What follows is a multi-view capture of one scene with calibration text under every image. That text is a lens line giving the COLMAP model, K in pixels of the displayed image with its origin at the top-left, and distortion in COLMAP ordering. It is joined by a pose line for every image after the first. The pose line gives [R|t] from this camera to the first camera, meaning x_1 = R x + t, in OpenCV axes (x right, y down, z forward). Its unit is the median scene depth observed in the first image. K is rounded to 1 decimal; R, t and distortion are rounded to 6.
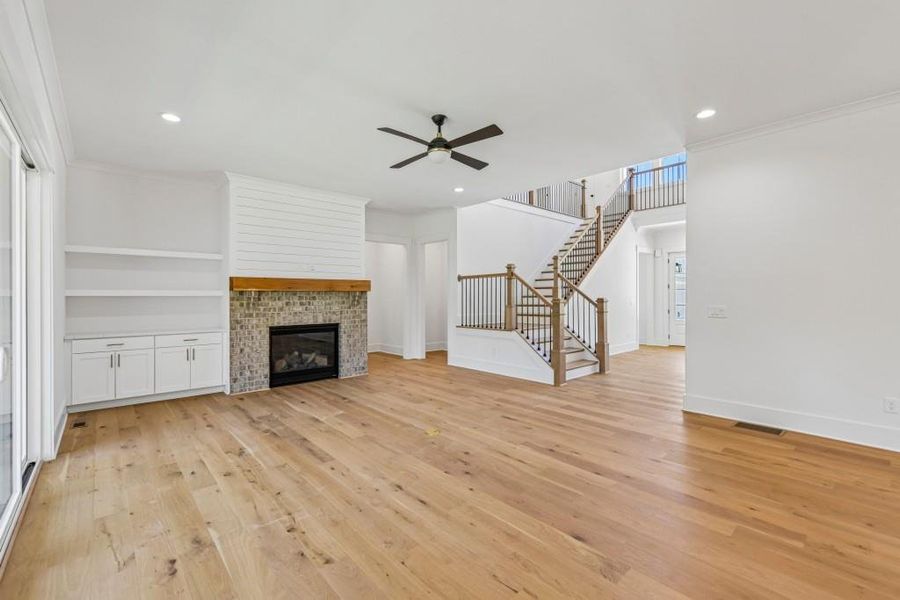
lens RADIAL K [[386.5, 0, 445.6], [0, 386.5, 297.5], [0, 0, 1]] dist [0.000994, 0.000202]
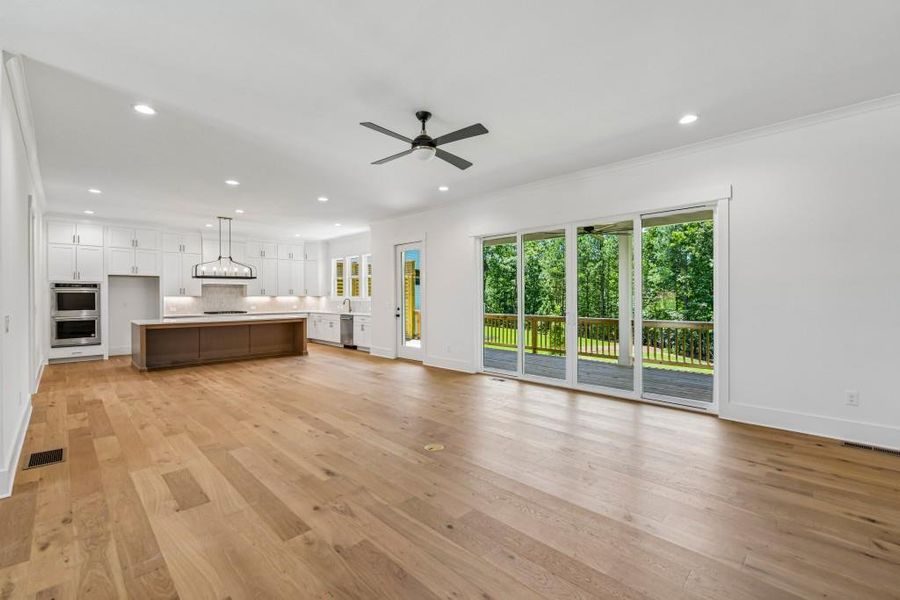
lens RADIAL K [[386.5, 0, 445.6], [0, 386.5, 297.5], [0, 0, 1]] dist [0.000994, 0.000202]
pose [[-0.998751, 0.007367, -0.049420, -0.012203], [0.007121, 0.999961, 0.005148, -0.004252], [0.049456, 0.004790, -0.998765, 1.238124]]
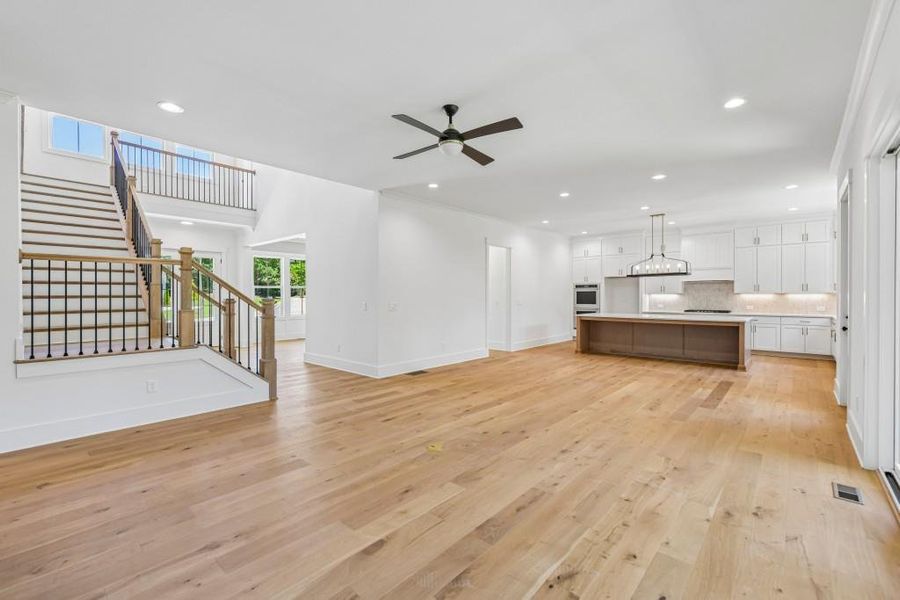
lens RADIAL K [[386.5, 0, 445.6], [0, 386.5, 297.5], [0, 0, 1]] dist [0.000994, 0.000202]
pose [[-0.104396, -0.001252, 0.994535, -0.602108], [0.004335, 0.999989, 0.001714, 0.000536], [-0.994526, 0.004490, -0.104390, 0.696055]]
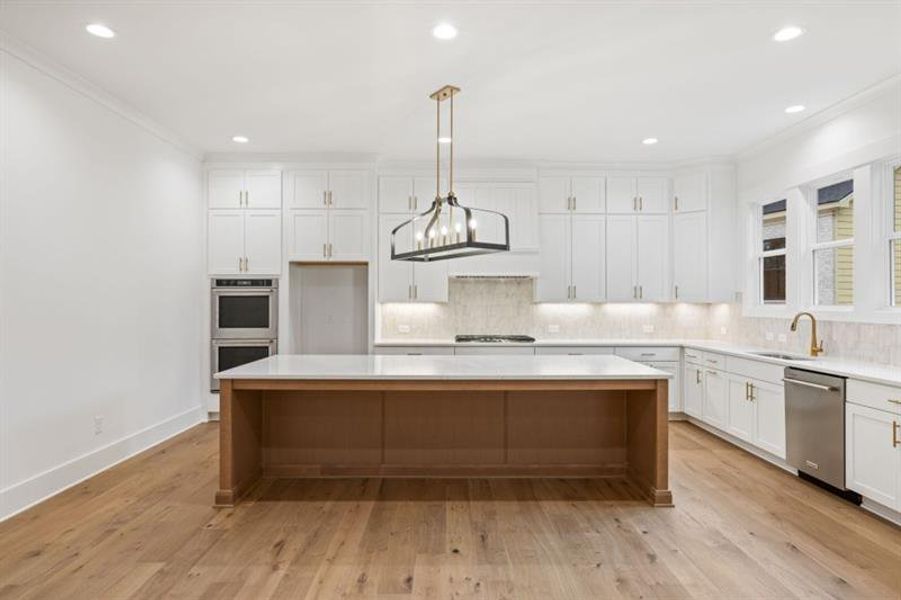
lens RADIAL K [[527.8, 0, 450.5], [0, 527.8, 300.0], [0, 0, 1]] dist [-0.004452, -0.000799]
pose [[-0.751606, 0.003790, 0.659601, 0.246966], [0.003000, 0.999993, -0.002328, -0.011466], [-0.659605, 0.000229, -0.751612, 0.311662]]
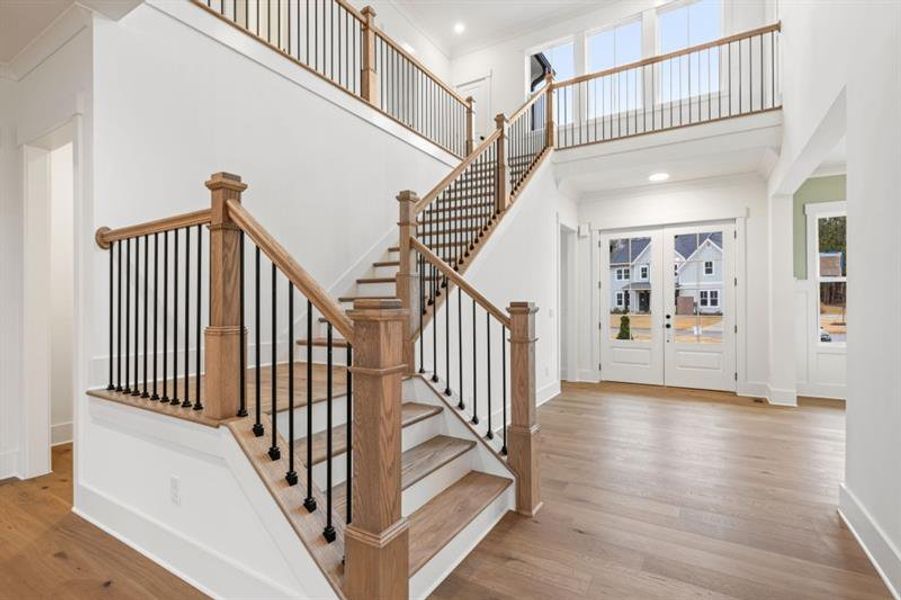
lens RADIAL K [[425.2, 0, 450.7], [0, 425.2, 301.6], [0, 0, 1]] dist [-0.000020, -0.000010]
pose [[0.953259, 0.003851, 0.302130, 0.255585], [-0.002007, 0.999977, -0.006413, 0.004646], [-0.302148, 0.005507, 0.953245, 0.744222]]
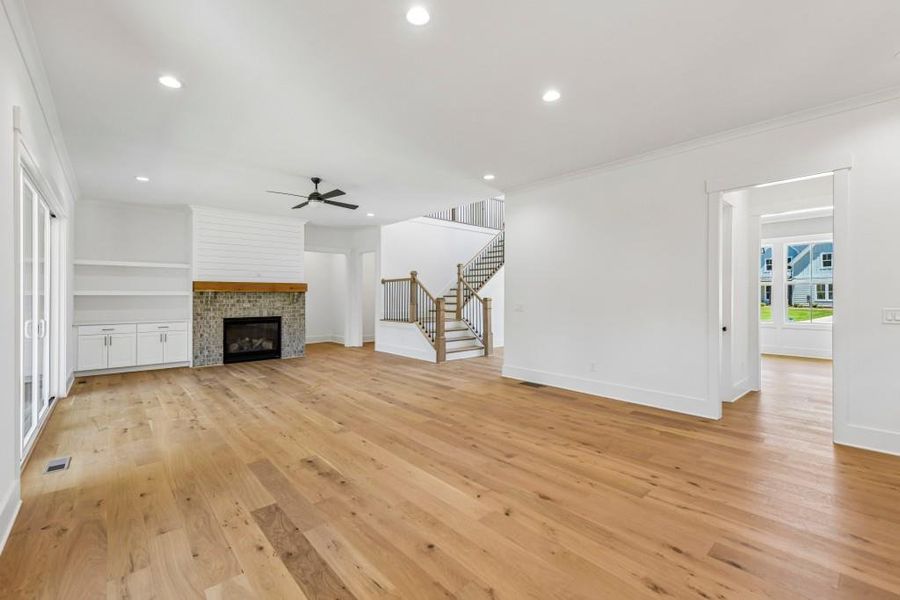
lens RADIAL K [[385.6, 0, 444.5], [0, 385.6, 295.4], [0, 0, 1]] dist [0.002241, 0.000161]
pose [[0.999931, 0.002053, -0.011596, 0.320290], [-0.002105, 0.999988, -0.004413, 0.000219], [0.011586, 0.004437, 0.999923, -0.326291]]
